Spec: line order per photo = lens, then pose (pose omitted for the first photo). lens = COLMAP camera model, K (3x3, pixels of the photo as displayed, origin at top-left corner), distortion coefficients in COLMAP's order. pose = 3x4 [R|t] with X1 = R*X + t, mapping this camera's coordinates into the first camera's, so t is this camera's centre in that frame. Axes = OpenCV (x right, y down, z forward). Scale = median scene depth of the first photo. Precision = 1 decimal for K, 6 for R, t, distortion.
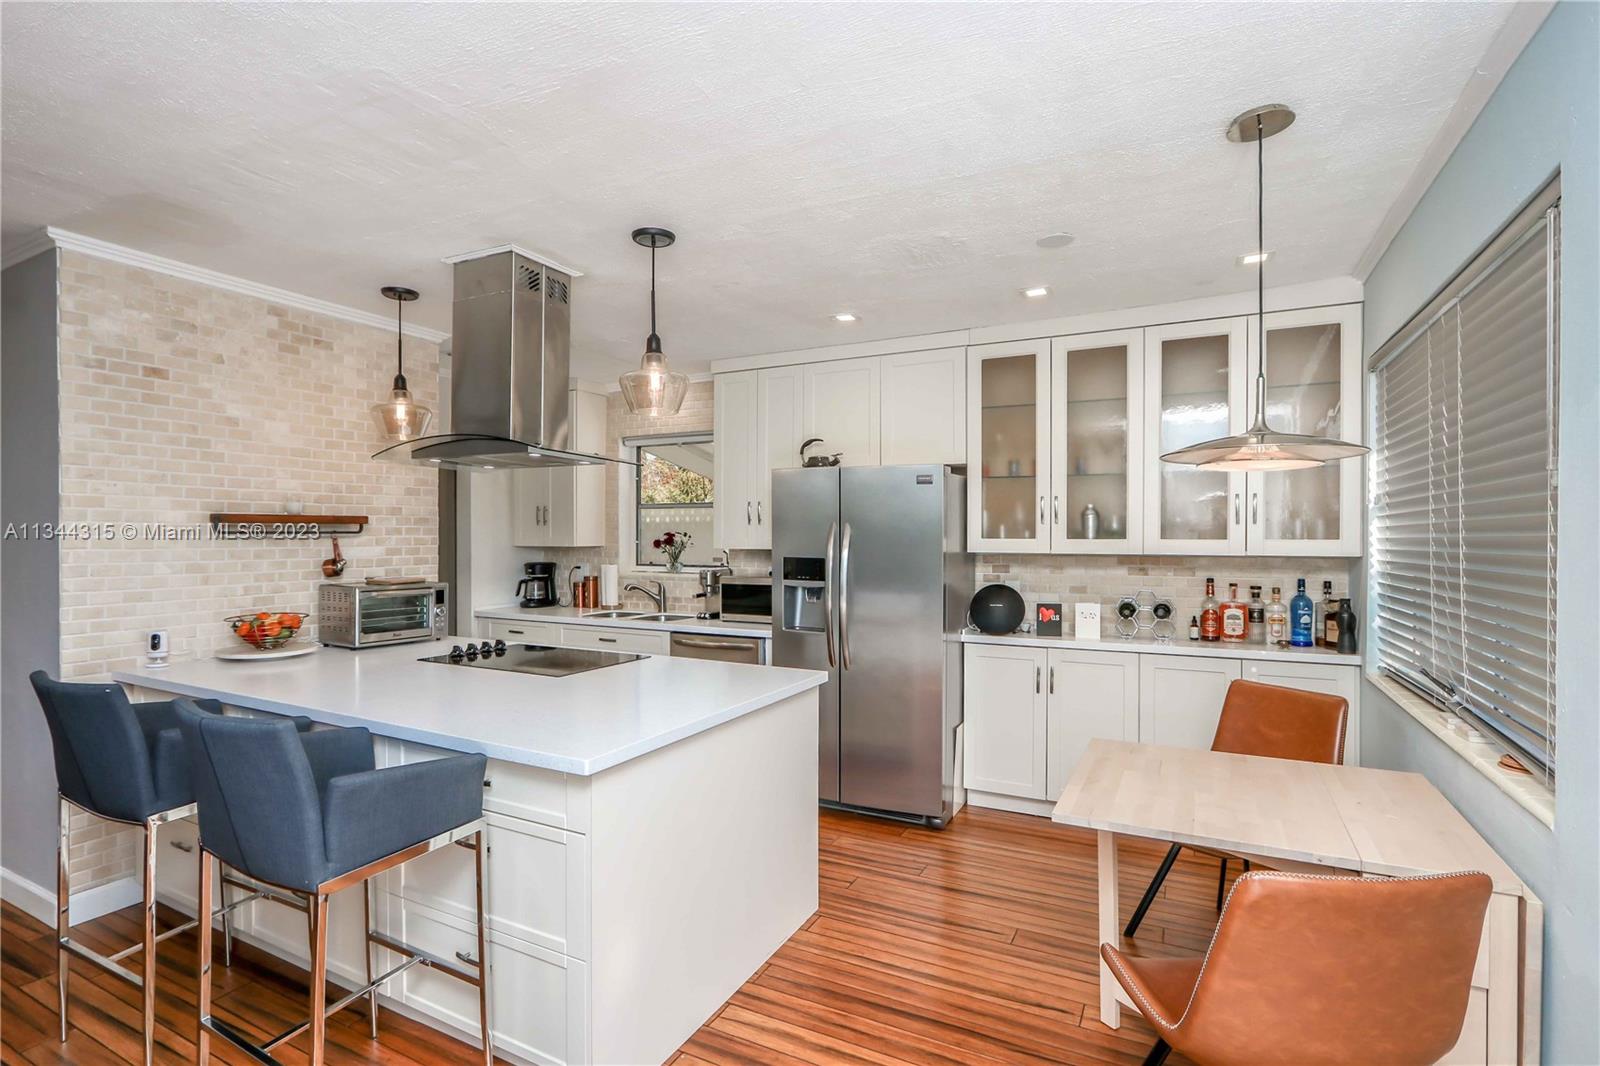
lens RADIAL K [[786.2, 0, 768.2], [0, 786.2, 538.2], [0, 0, 1]] dist [0.000037, 0.000077]
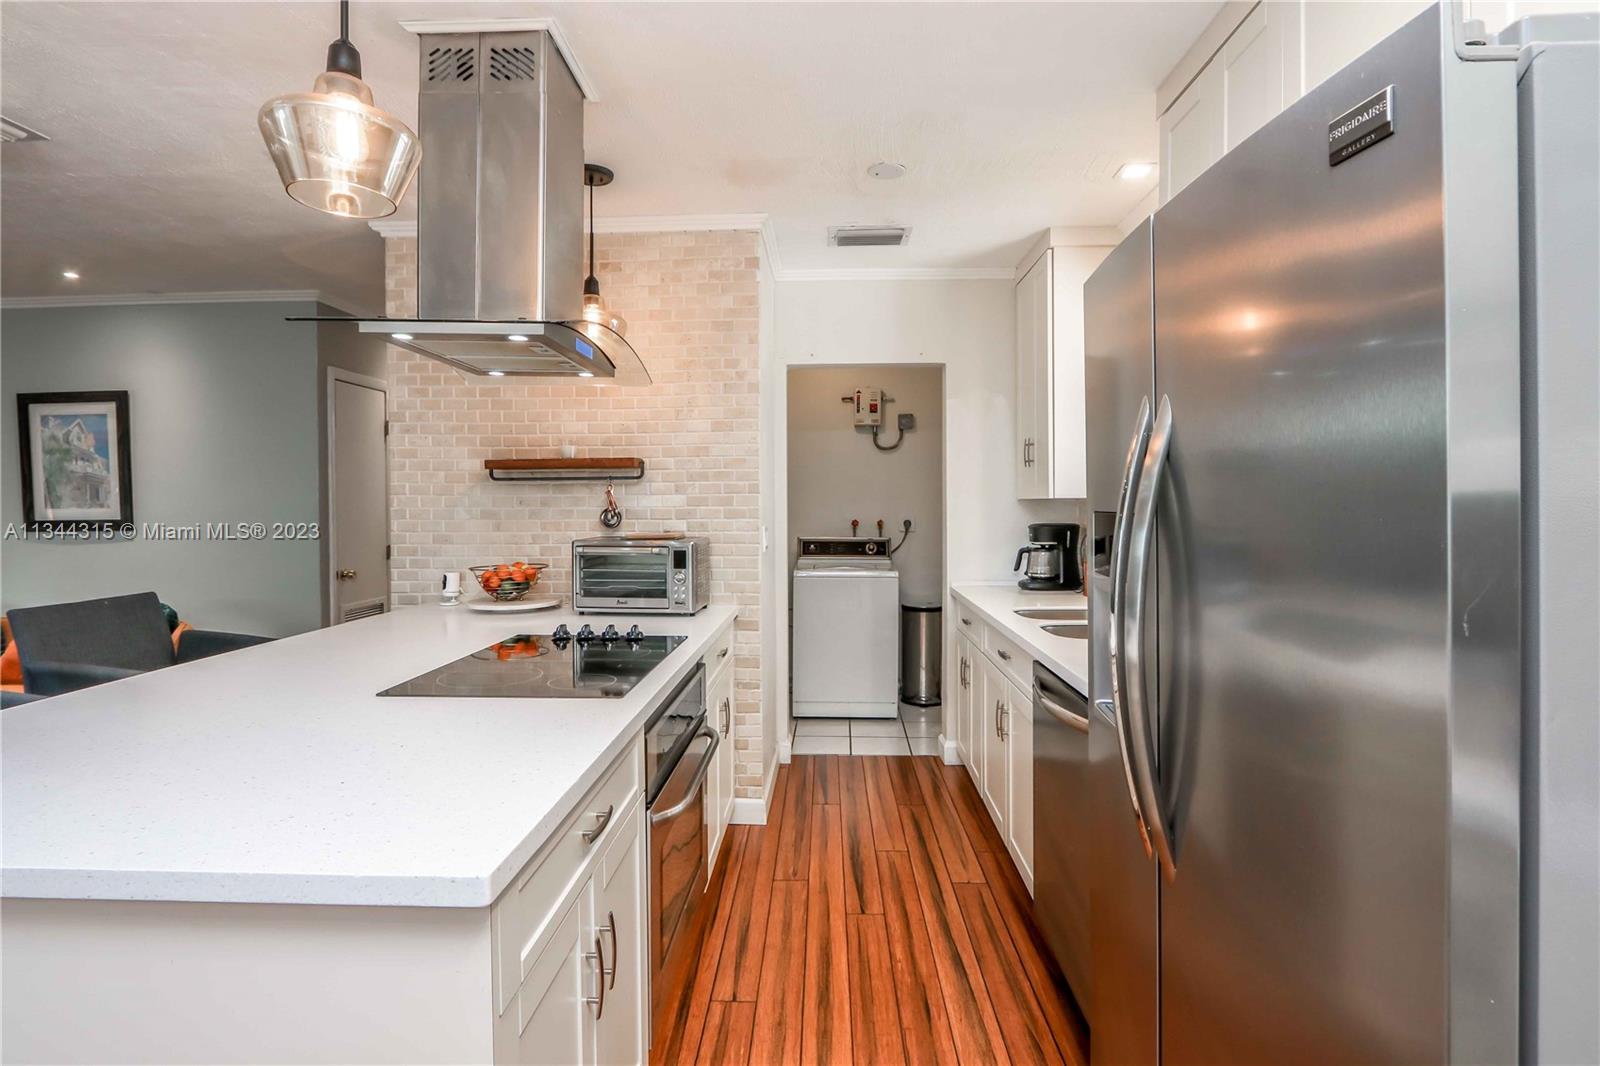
lens RADIAL K [[776.2, 0, 802.4], [0, 776.2, 512.8], [0, 0, 1]] dist [-0.000917, 0.000026]
pose [[0.447329, 0.007267, -0.894340, 0.332819], [0.001190, 0.999961, 0.008721, 0.025248], [0.894369, -0.004965, 0.447303, 0.835974]]
